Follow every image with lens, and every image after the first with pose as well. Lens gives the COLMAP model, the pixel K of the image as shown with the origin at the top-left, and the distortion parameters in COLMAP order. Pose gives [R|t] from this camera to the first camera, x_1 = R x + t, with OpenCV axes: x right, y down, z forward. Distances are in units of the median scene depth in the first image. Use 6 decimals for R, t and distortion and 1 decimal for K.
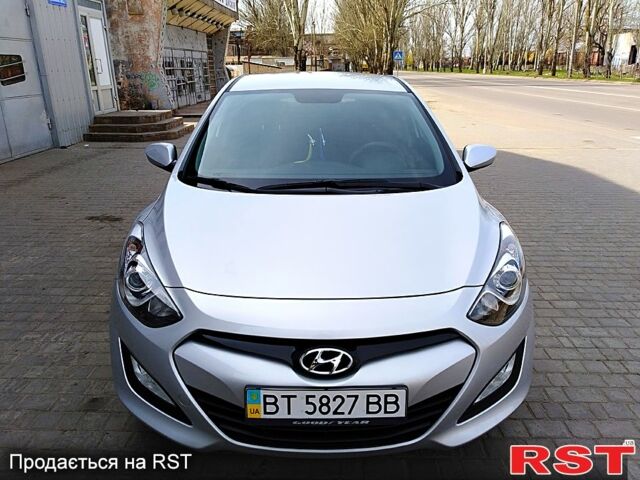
lens RADIAL K [[523.1, 0, 320.5], [0, 523.1, 239.2], [0, 0, 1]] dist [0.012252, -0.013851]
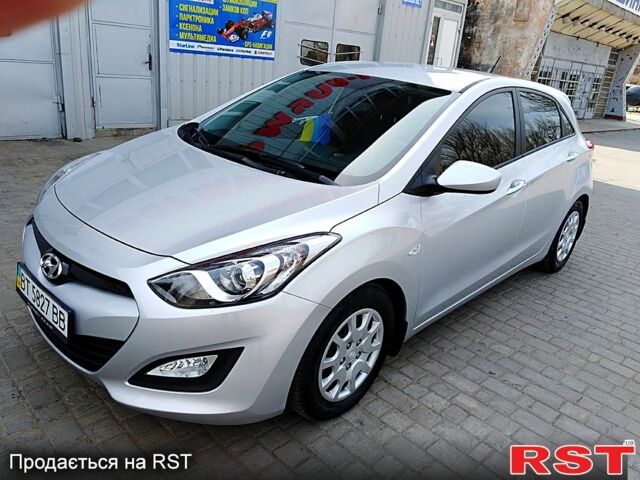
lens RADIAL K [[523.1, 0, 318.9], [0, 523.1, 236.3], [0, 0, 1]] dist [0.012252, -0.013851]
pose [[0.715058, 0.301442, -0.630733, 0.125269], [-0.315516, 0.944293, 0.093601, -0.014627], [0.623812, 0.132076, 0.770334, 0.047632]]
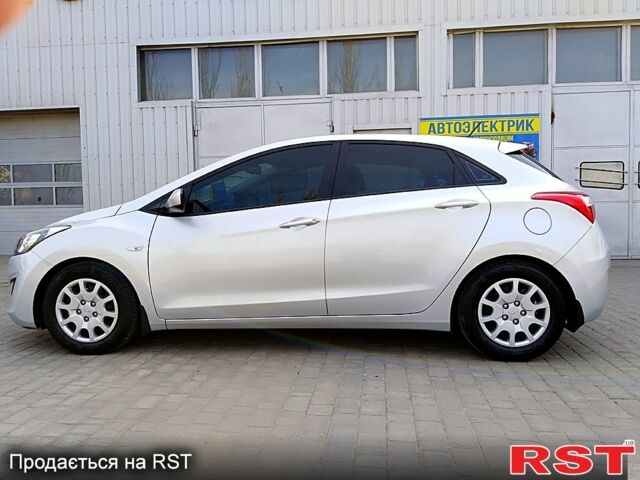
lens RADIAL K [[523.1, 0, 321.8], [0, 523.1, 241.0], [0, 0, 1]] dist [0.012252, -0.013851]
pose [[-0.123586, 0.062785, -0.990346, 0.287842], [-0.305086, 0.947256, 0.098125, -0.062468], [0.944272, 0.314267, -0.097913, 0.328399]]
